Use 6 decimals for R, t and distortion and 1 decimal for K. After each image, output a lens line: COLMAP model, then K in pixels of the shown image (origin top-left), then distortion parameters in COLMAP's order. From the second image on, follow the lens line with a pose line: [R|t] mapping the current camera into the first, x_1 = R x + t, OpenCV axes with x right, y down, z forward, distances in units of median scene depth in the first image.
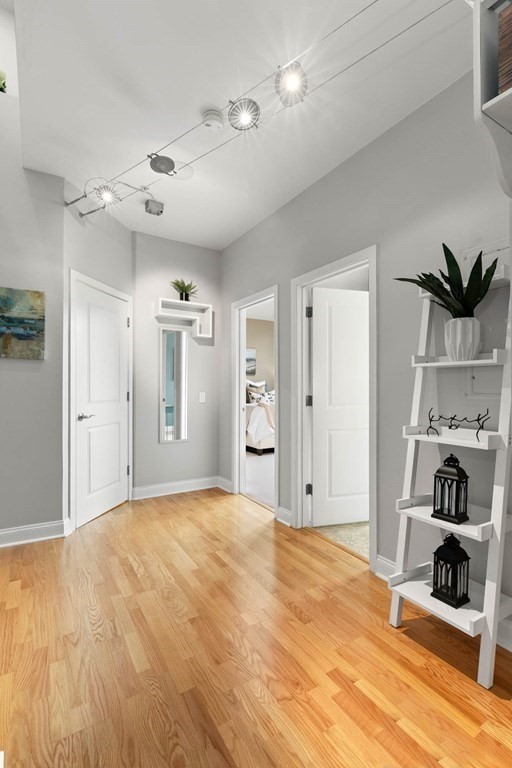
lens RADIAL K [[358.0, 0, 251.3], [0, 358.0, 386.5], [0, 0, 1]] dist [0.003536, 0.000229]
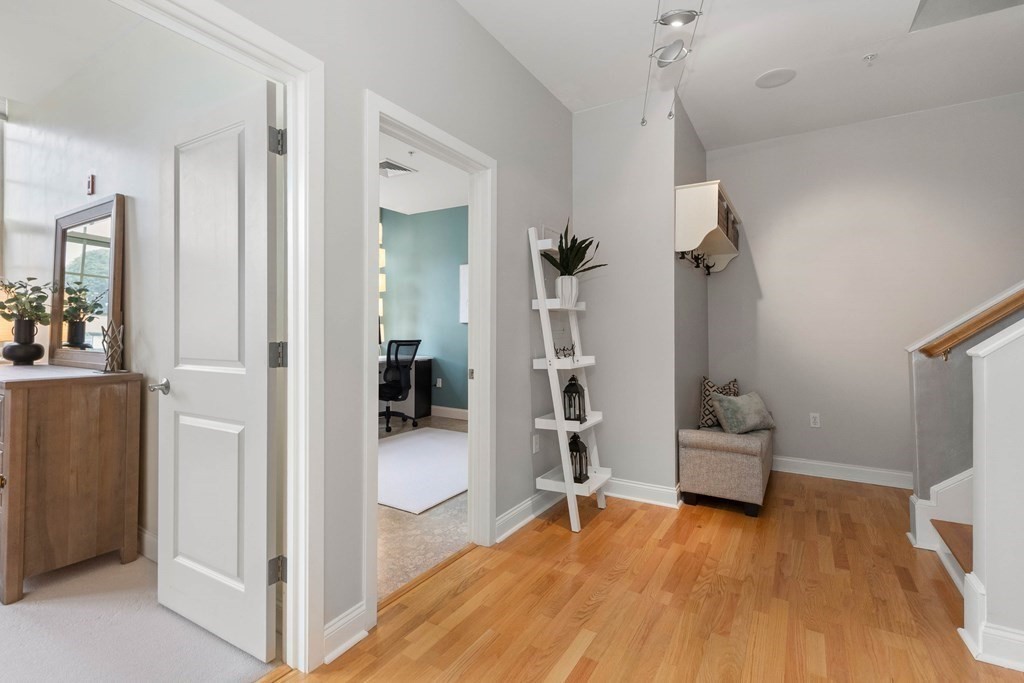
lens RADIAL K [[477.4, 0, 506.4], [0, 477.4, 332.8], [0, 0, 1]] dist [0.003536, 0.000229]
pose [[-0.459970, -0.004346, 0.887924, -1.044260], [0.001573, 0.999982, 0.005709, 0.019496], [-0.887933, 0.004023, -0.459955, 2.314221]]
